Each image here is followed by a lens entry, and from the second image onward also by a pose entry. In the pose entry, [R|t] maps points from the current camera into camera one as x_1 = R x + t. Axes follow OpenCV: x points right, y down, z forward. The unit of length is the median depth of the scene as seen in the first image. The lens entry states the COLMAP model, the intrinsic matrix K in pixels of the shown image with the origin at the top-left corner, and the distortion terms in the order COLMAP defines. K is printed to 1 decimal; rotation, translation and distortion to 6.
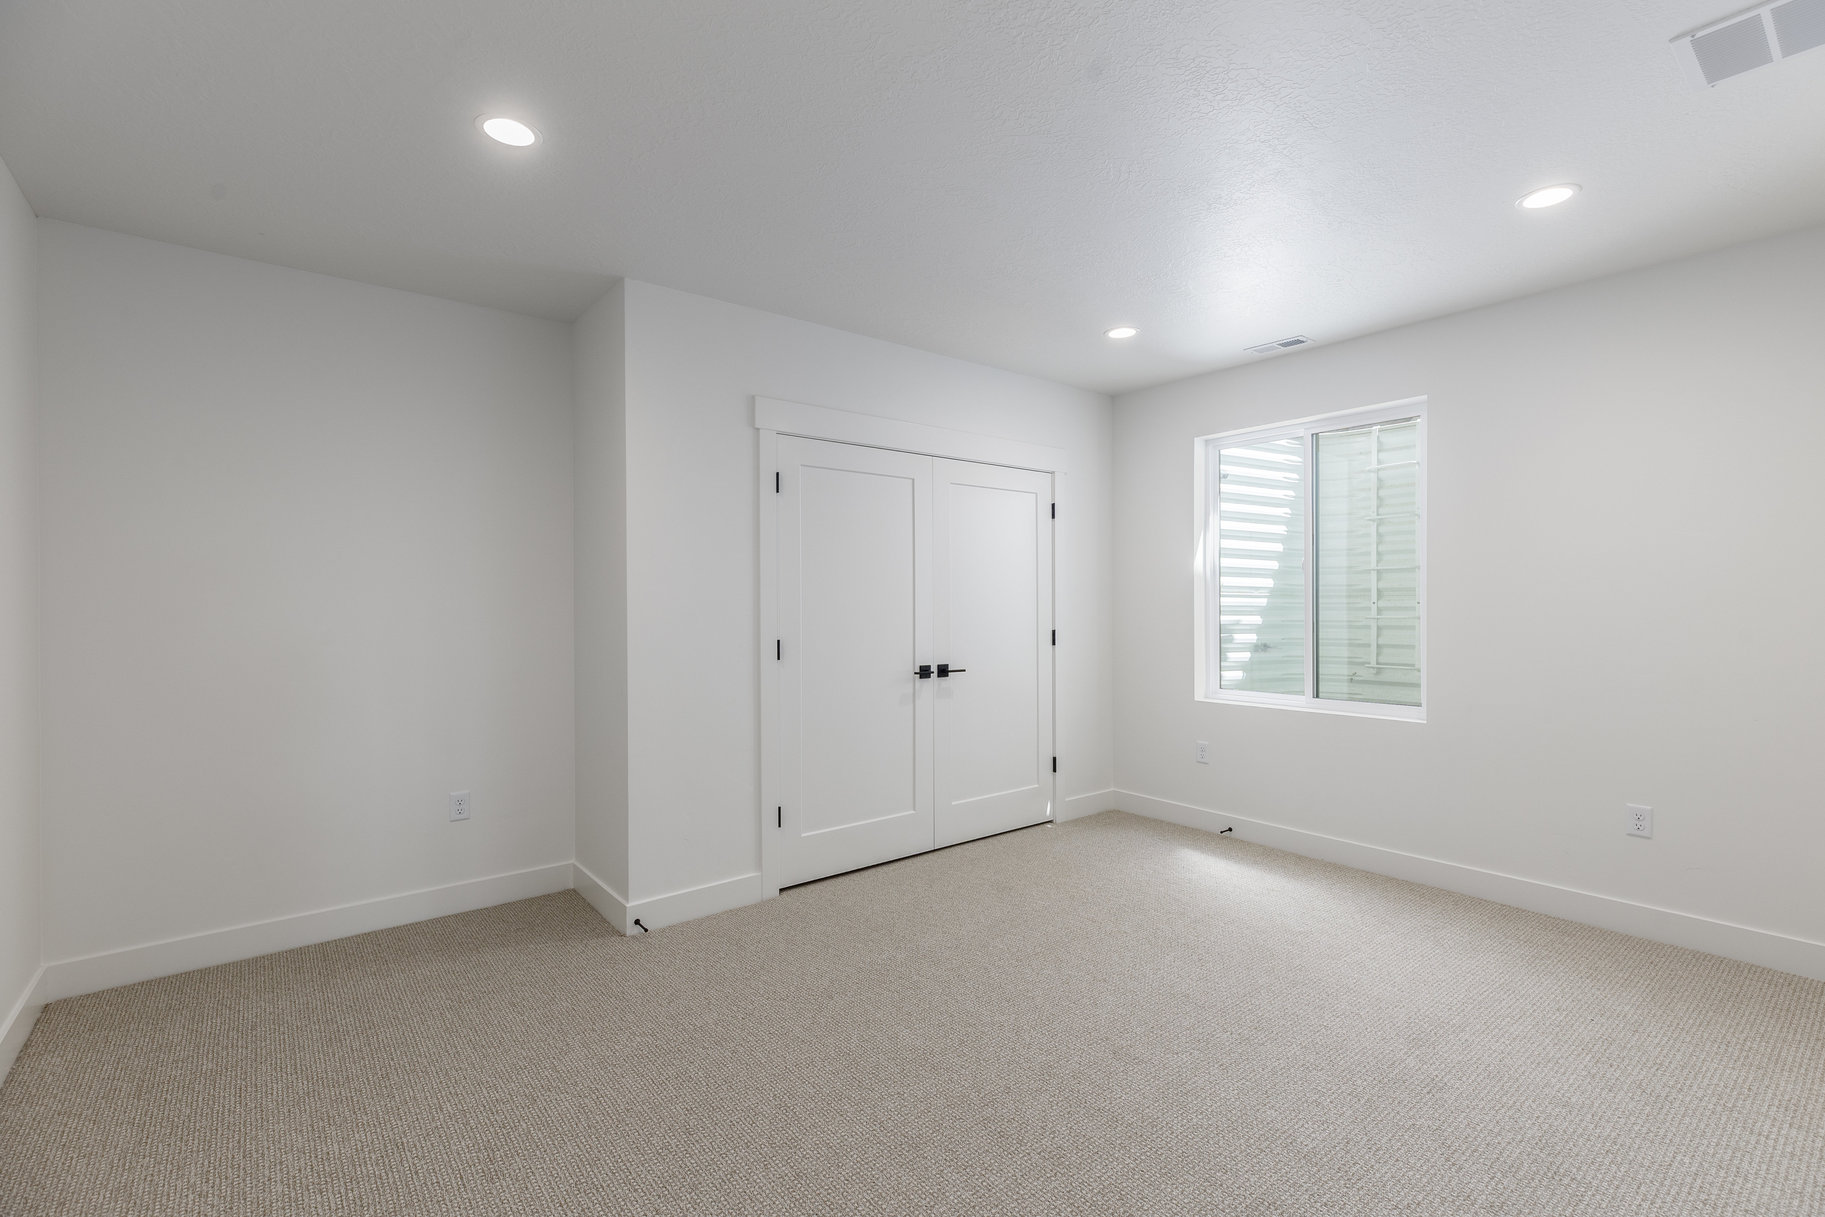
lens RADIAL K [[833.3, 0, 915.4], [0, 833.3, 605.2], [0, 0, 1]] dist [0.009534, -0.001422]
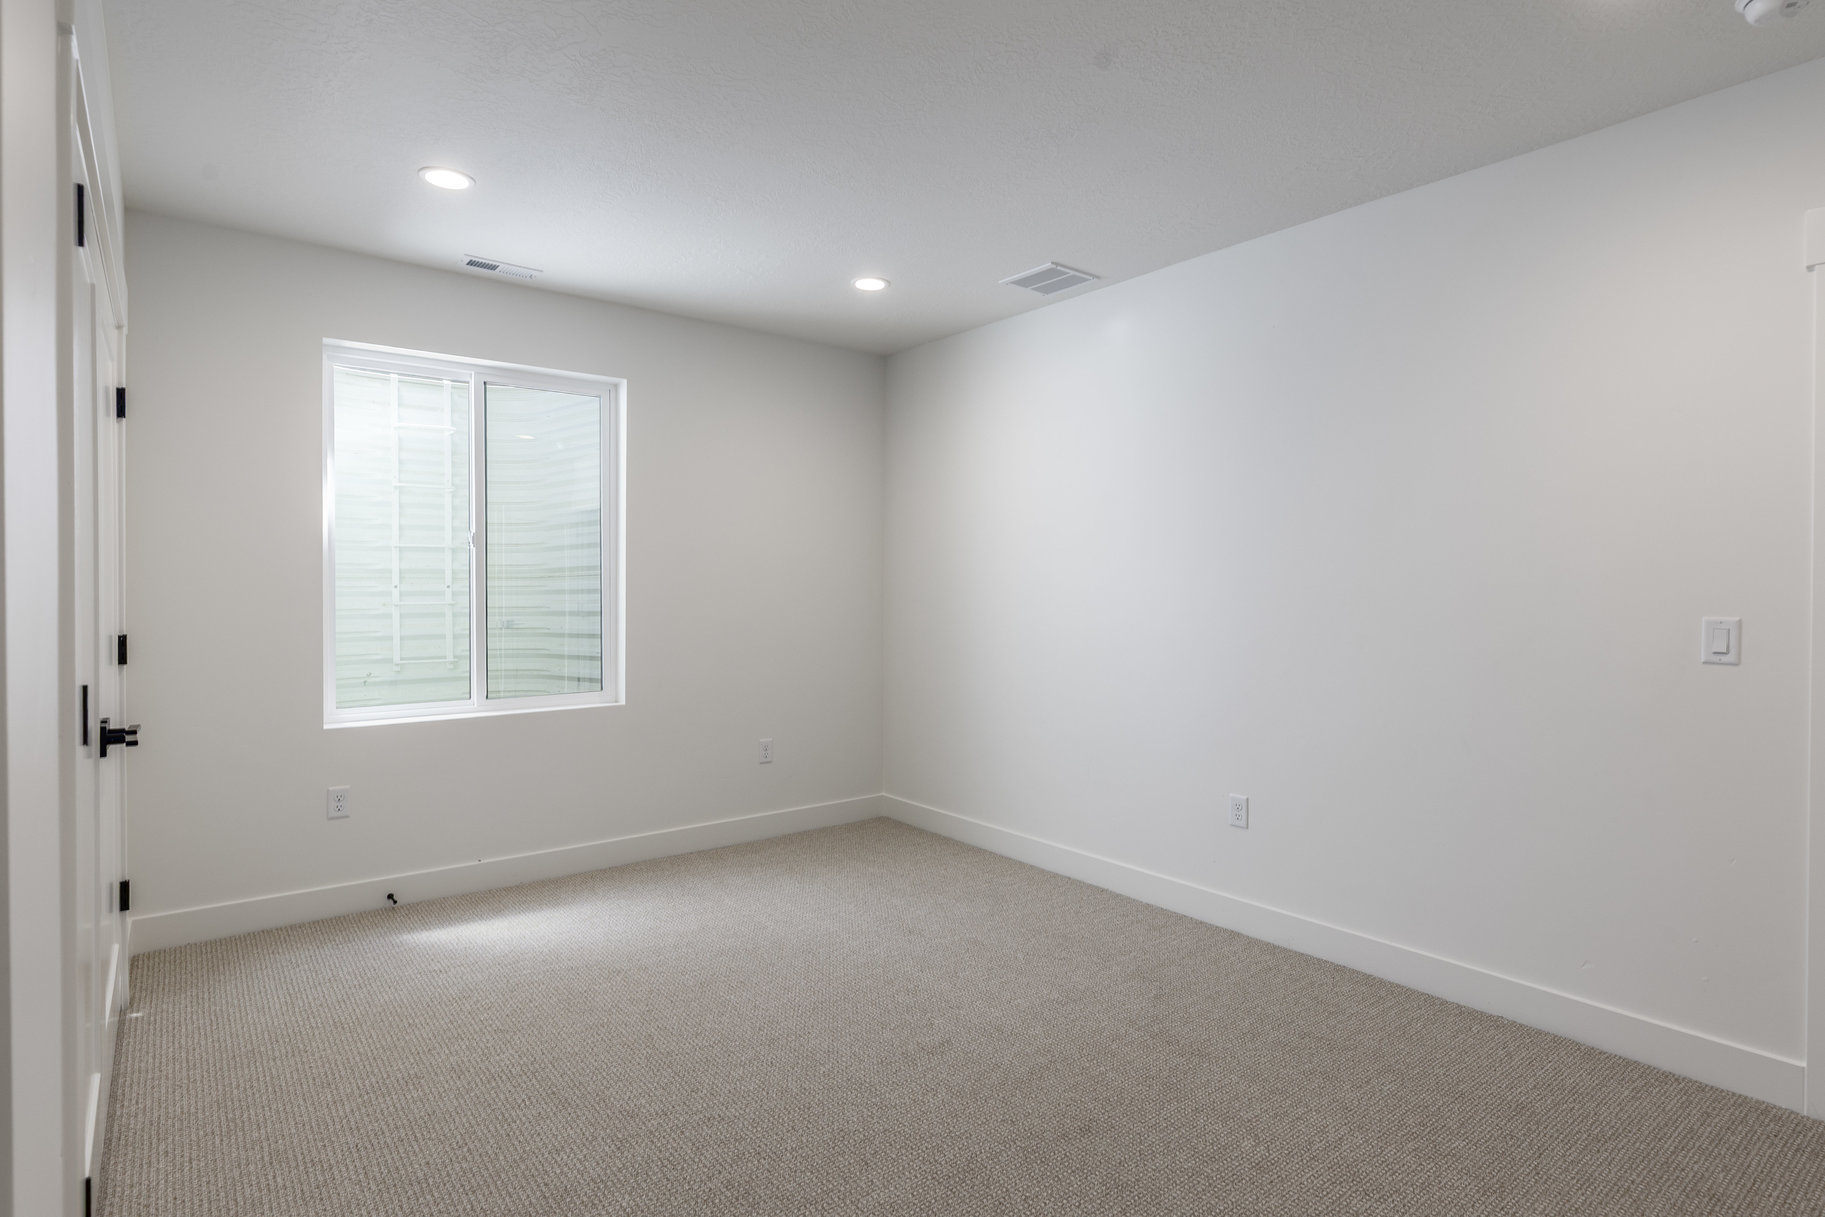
lens RADIAL K [[951.2, 0, 911.9], [0, 951.2, 604.6], [0, 0, 1]] dist [-0.004618, -0.000655]
pose [[-0.010218, -0.013864, 0.999852, -0.406074], [0.001519, 0.999903, 0.013881, 0.002906], [-0.999947, 0.001660, -0.010196, 0.497668]]
